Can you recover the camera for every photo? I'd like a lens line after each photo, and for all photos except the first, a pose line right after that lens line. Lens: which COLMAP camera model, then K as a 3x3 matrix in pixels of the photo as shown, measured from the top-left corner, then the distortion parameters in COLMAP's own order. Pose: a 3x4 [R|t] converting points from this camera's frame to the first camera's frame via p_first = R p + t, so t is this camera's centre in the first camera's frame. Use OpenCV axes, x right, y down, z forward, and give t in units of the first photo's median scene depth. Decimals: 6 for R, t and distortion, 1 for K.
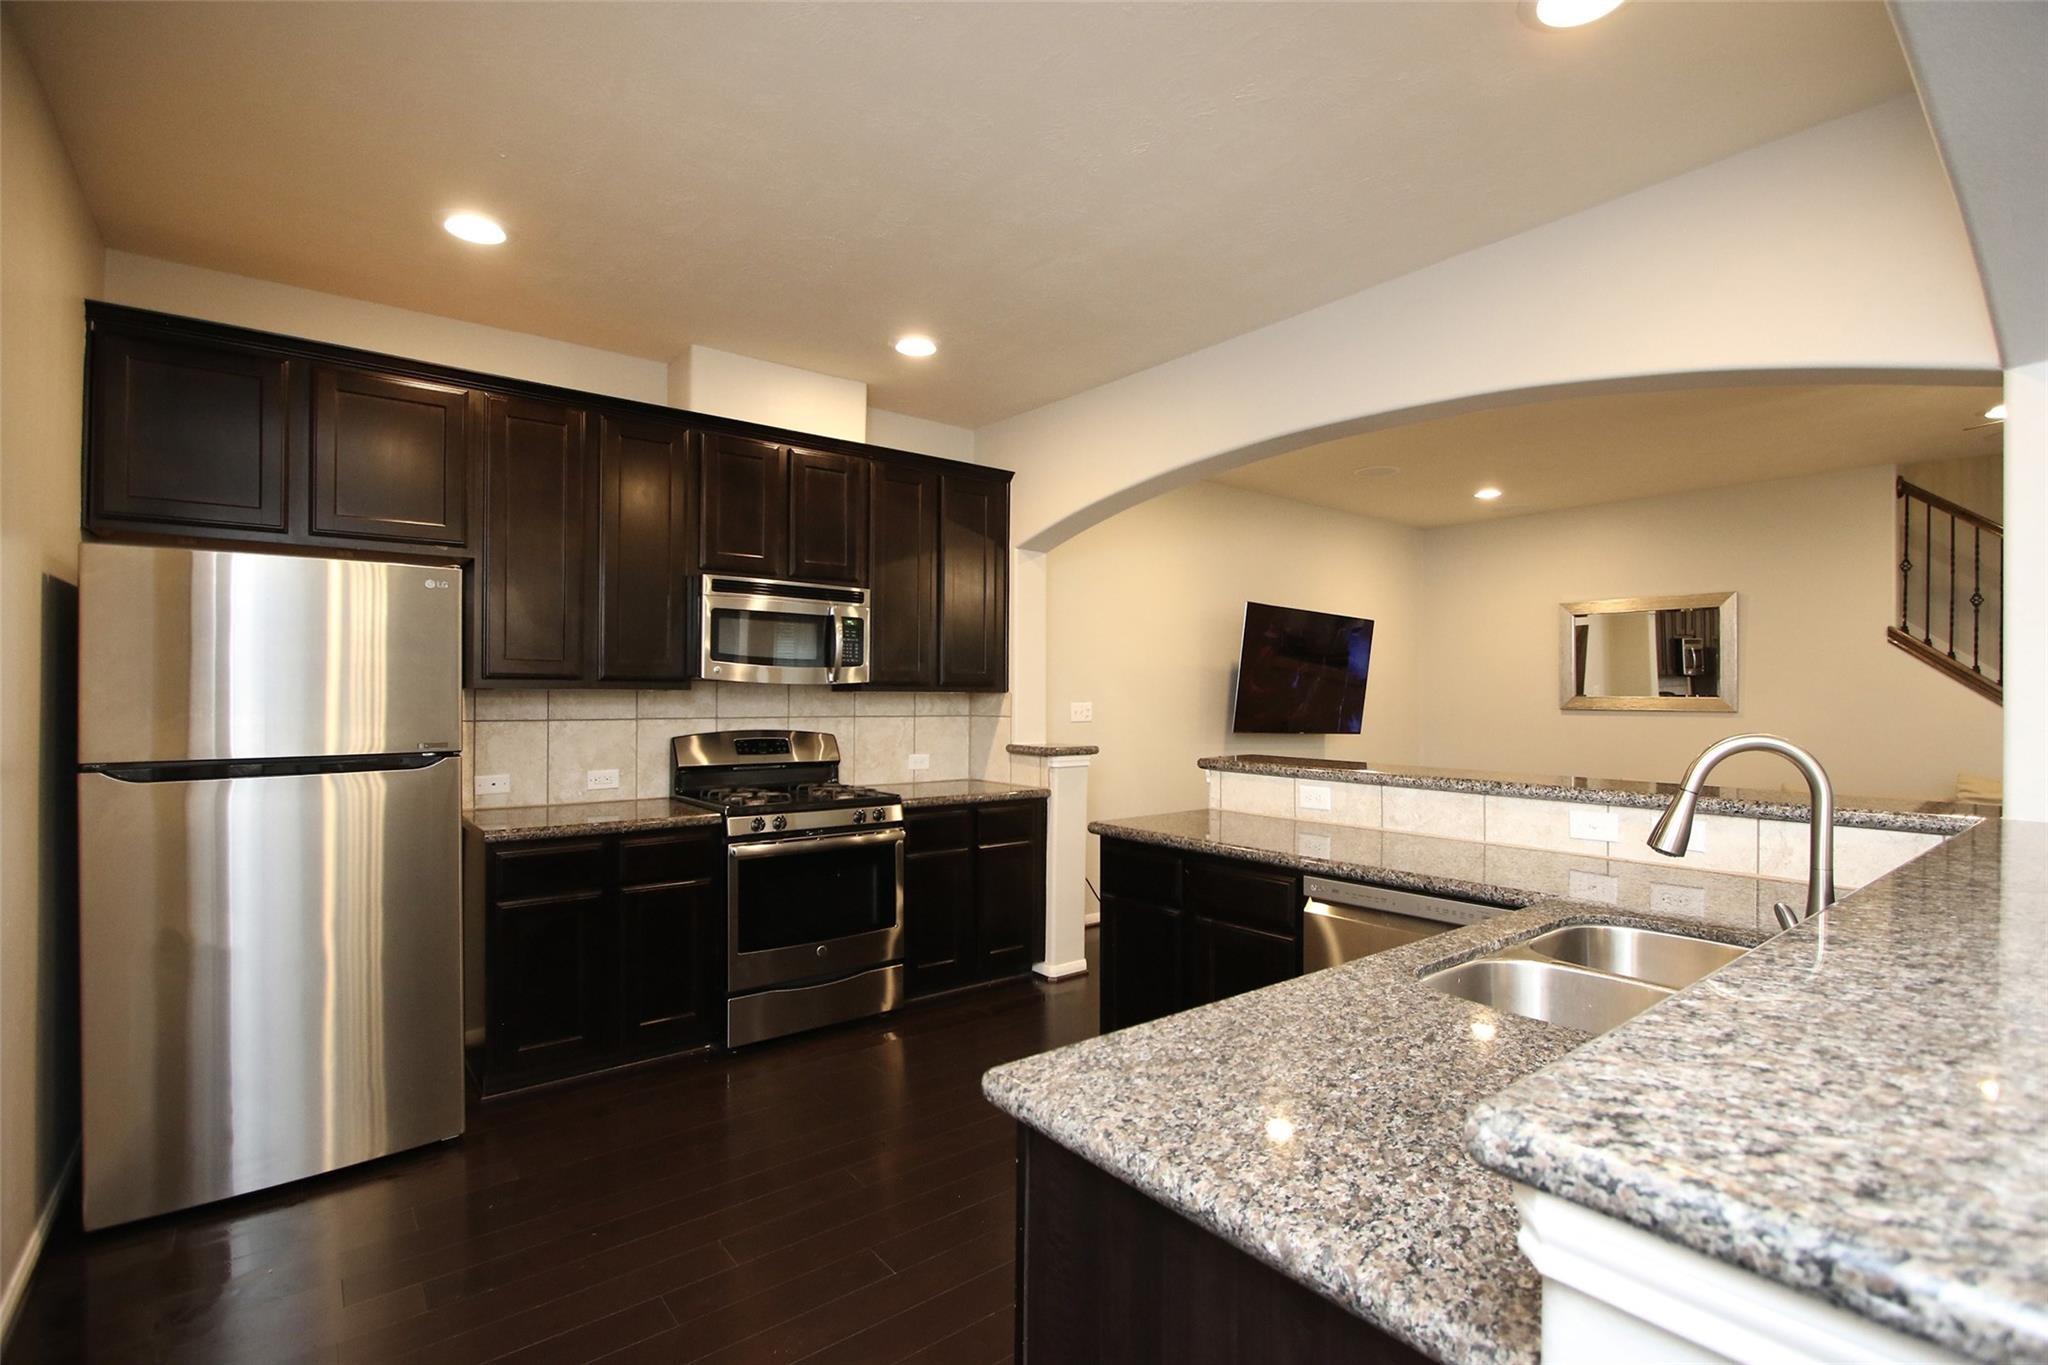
lens RADIAL K [[937.7, 0, 1021.9], [0, 937.7, 690.9], [0, 0, 1]] dist [-0.013316, -0.000556]
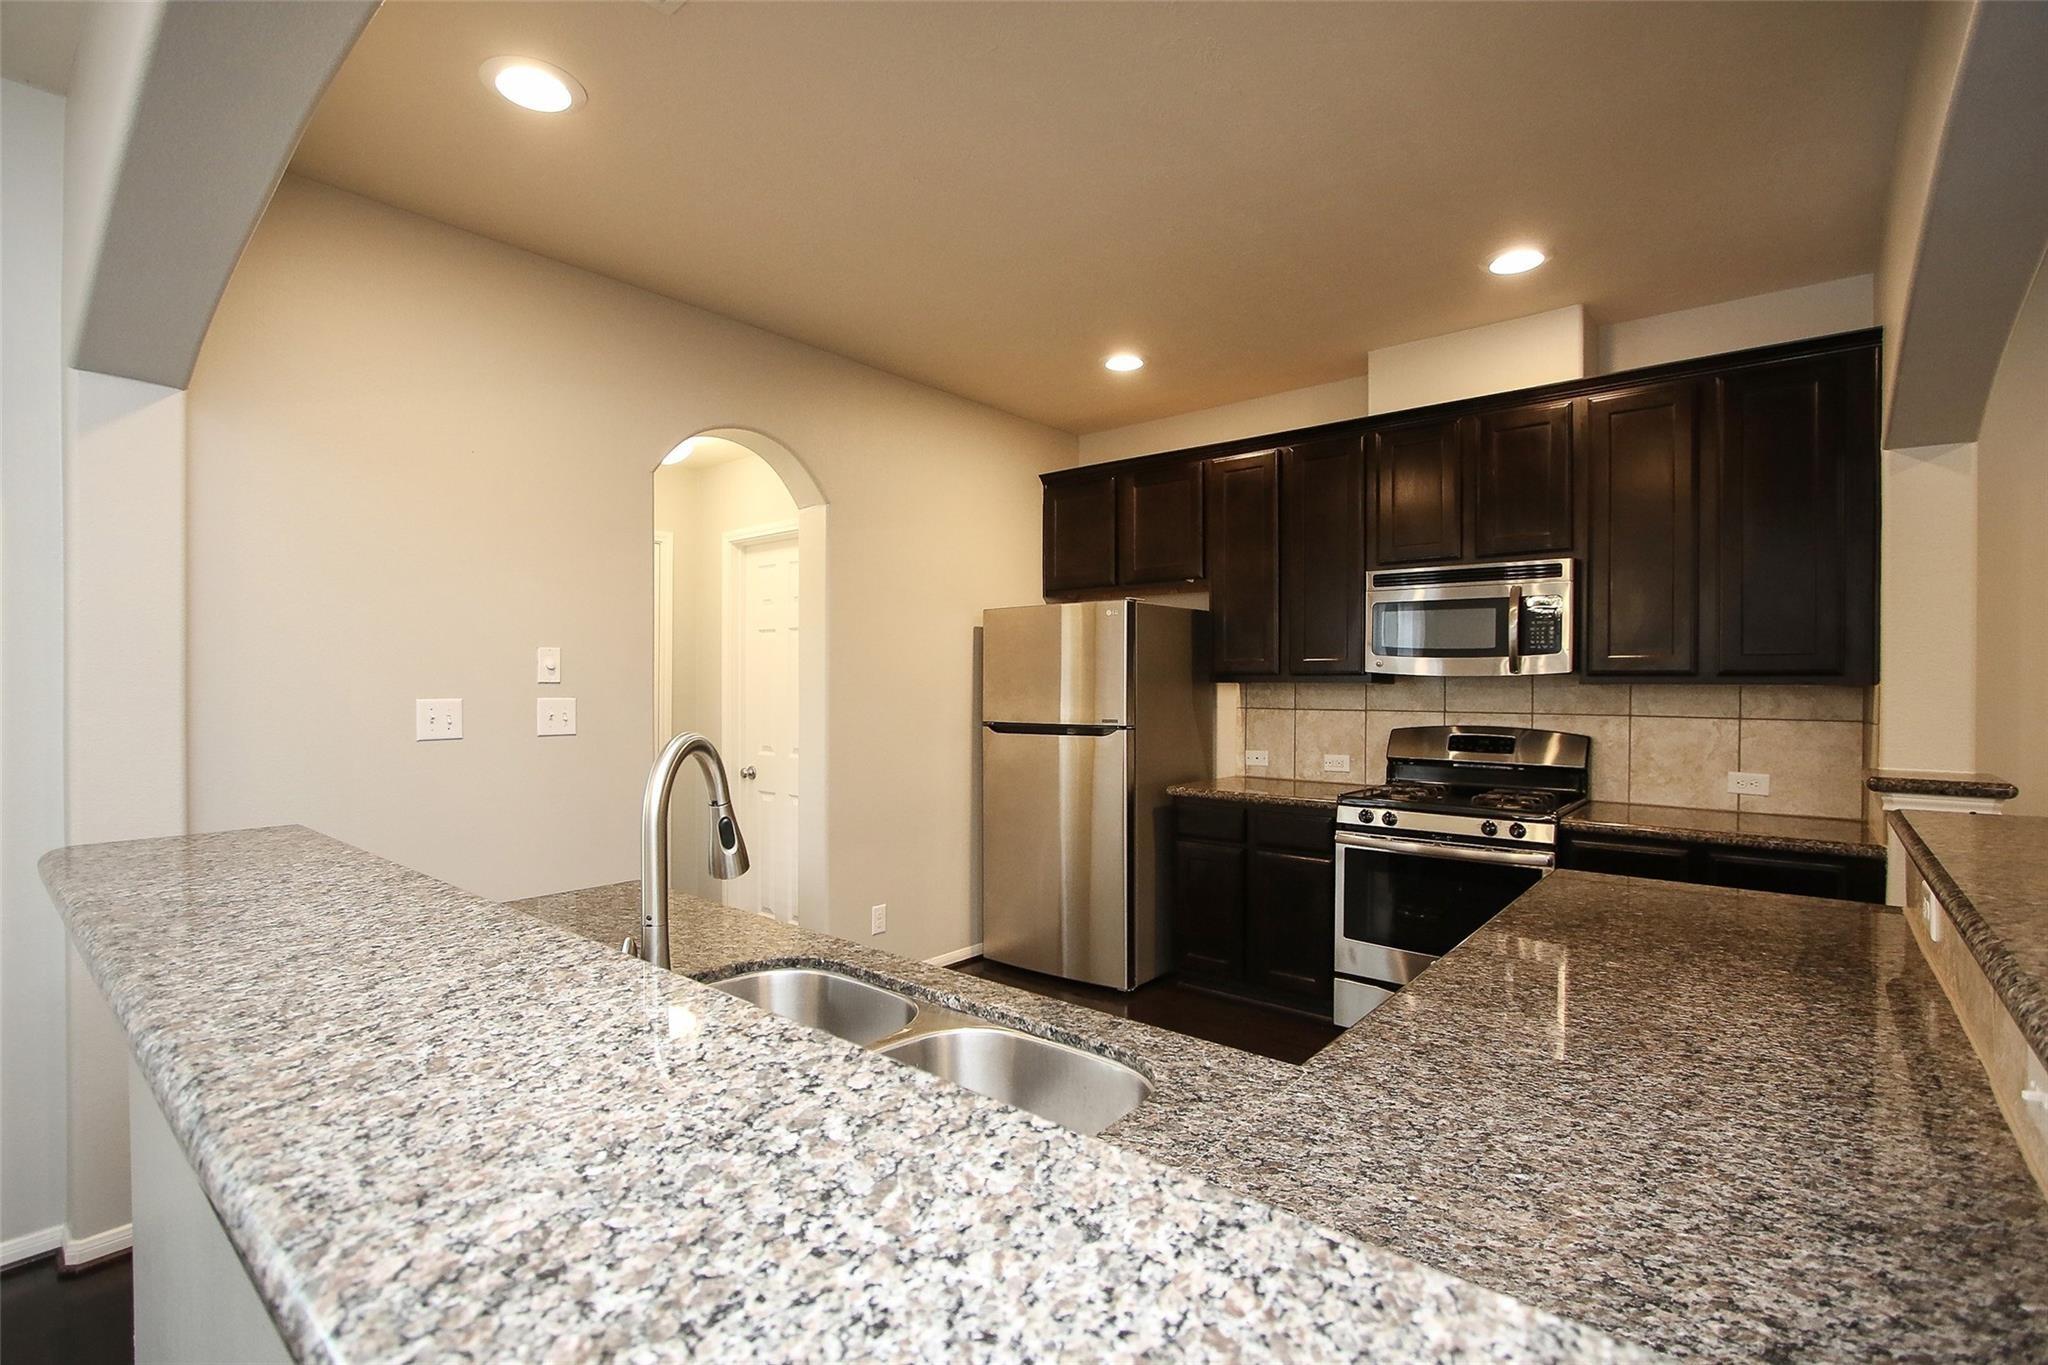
lens RADIAL K [[937.7, 0, 1021.9], [0, 937.7, 690.9], [0, 0, 1]] dist [-0.013316, -0.000556]
pose [[0.203109, 0.002800, -0.979152, 0.670563], [0.001016, 0.999995, 0.003070, 0.004626], [0.979156, -0.001619, 0.203105, 0.466013]]
